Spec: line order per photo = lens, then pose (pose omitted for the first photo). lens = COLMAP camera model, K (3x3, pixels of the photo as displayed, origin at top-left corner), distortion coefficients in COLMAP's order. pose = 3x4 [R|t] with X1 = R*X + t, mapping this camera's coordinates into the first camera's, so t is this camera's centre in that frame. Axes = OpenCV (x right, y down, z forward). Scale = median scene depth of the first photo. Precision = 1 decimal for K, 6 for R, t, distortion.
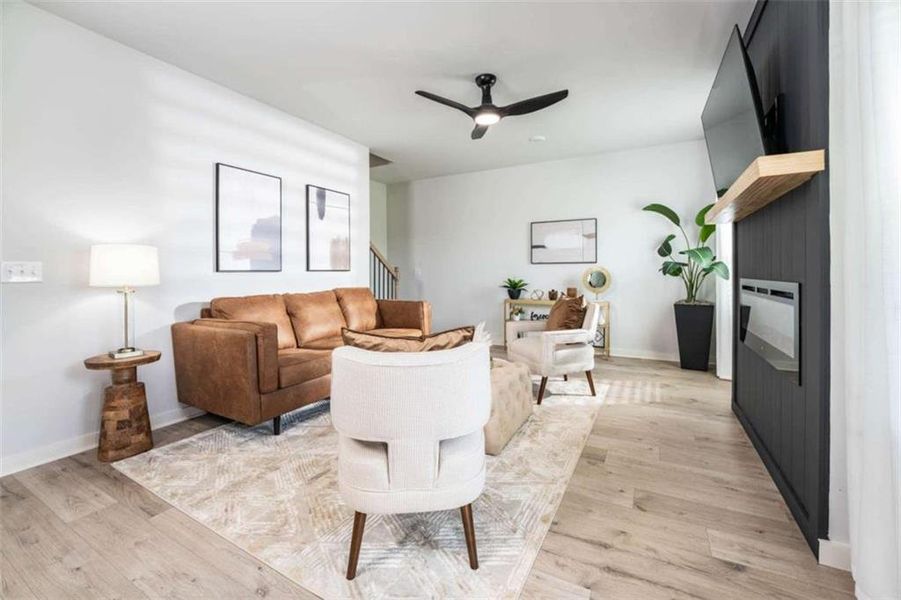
lens RADIAL K [[376.1, 0, 447.7], [0, 376.1, 274.8], [0, 0, 1]] dist [-0.020357, 0.002076]
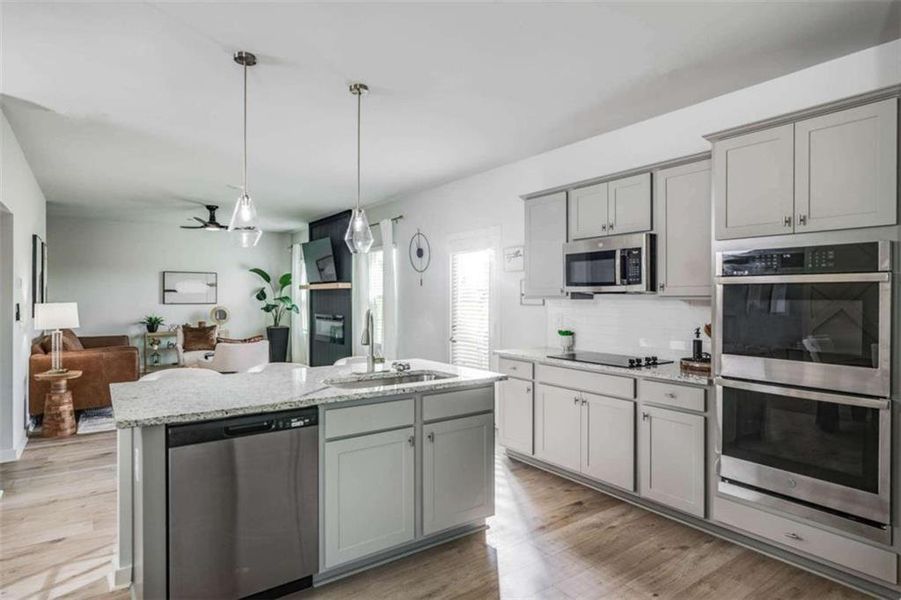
lens RADIAL K [[504.1, 0, 456.1], [0, 504.1, 300.0], [0, 0, 1]] dist [0.004343, 0.001010]
pose [[0.429957, 0.000374, 0.902849, -1.494419], [0.004703, 0.999985, -0.002654, -0.056224], [-0.902837, 0.005387, 0.429949, -1.043139]]
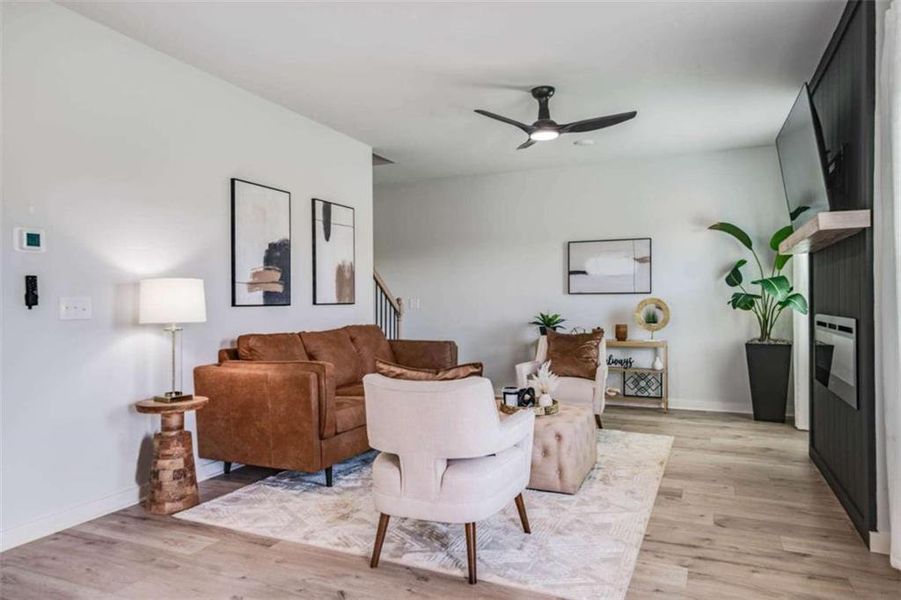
lens RADIAL K [[591.9, 0, 444.8], [0, 591.9, 303.6], [0, 0, 1]] dist [0.027241, -0.014861]
pose [[0.996601, -0.000183, 0.082379, -0.233703], [0.000371, 0.999997, -0.002265, -0.010775], [-0.082378, 0.002288, 0.996599, -0.367229]]
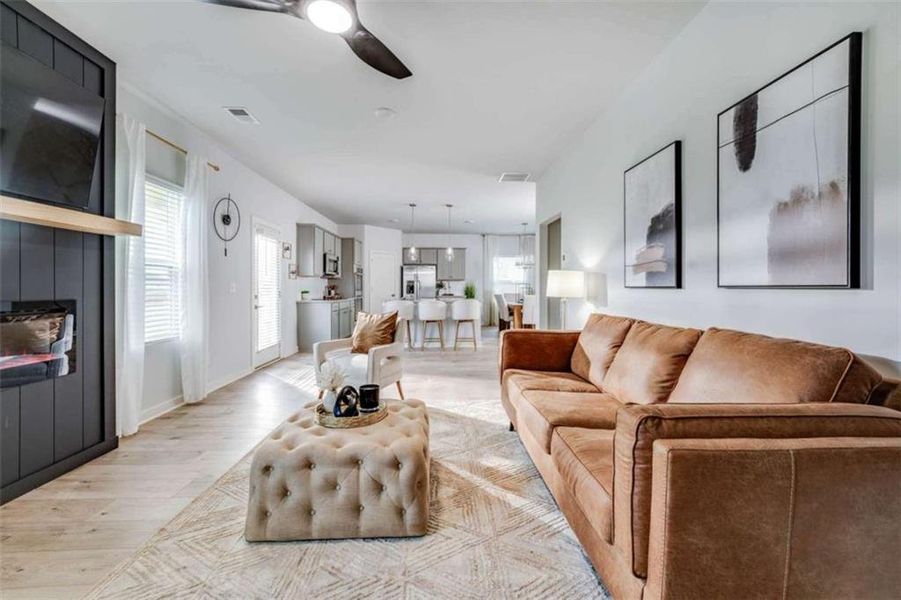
lens RADIAL K [[376.1, 0, 439.6], [0, 376.1, 281.9], [0, 0, 1]] dist [-0.020357, 0.002076]
pose [[-0.868328, -0.004227, -0.495973, 0.227909], [-0.001389, 0.999980, -0.006090, -0.017141], [0.495989, -0.004599, -0.868317, 1.473325]]
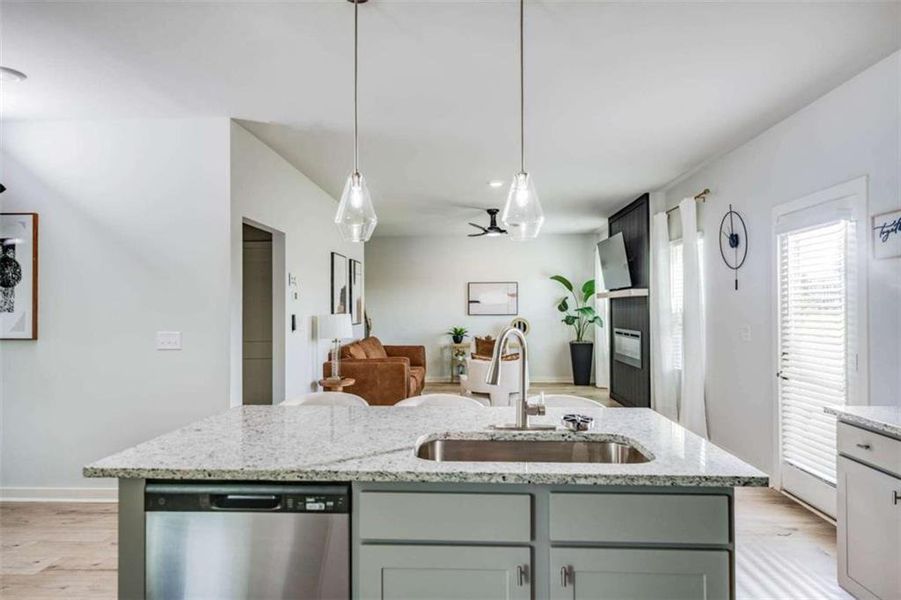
lens RADIAL K [[544.3, 0, 442.8], [0, 544.3, 301.3], [0, 0, 1]] dist [0.015102, 0.001713]
pose [[0.903426, 0.007049, 0.428687, -1.073167], [0.003157, 0.999728, -0.023093, -0.056949], [-0.428733, 0.022216, 0.903158, -1.030378]]
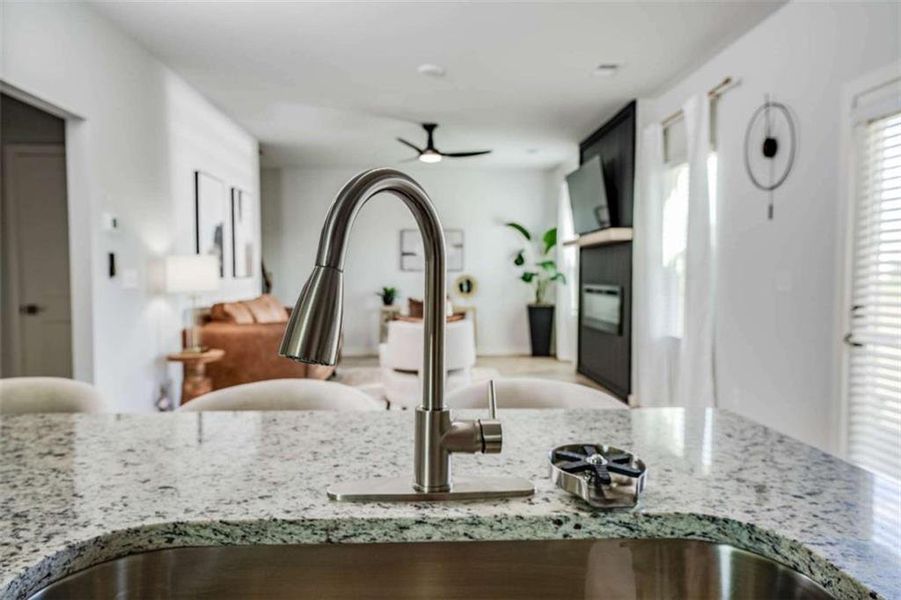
lens RADIAL K [[591.9, 0, 449.9], [0, 591.9, 301.2], [0, 0, 1]] dist [0.027241, -0.014861]
pose [[0.852332, -0.015944, 0.522758, -0.830909], [-0.002532, 0.999398, 0.034610, -0.005270], [-0.522995, -0.030823, 0.851778, -0.692231]]
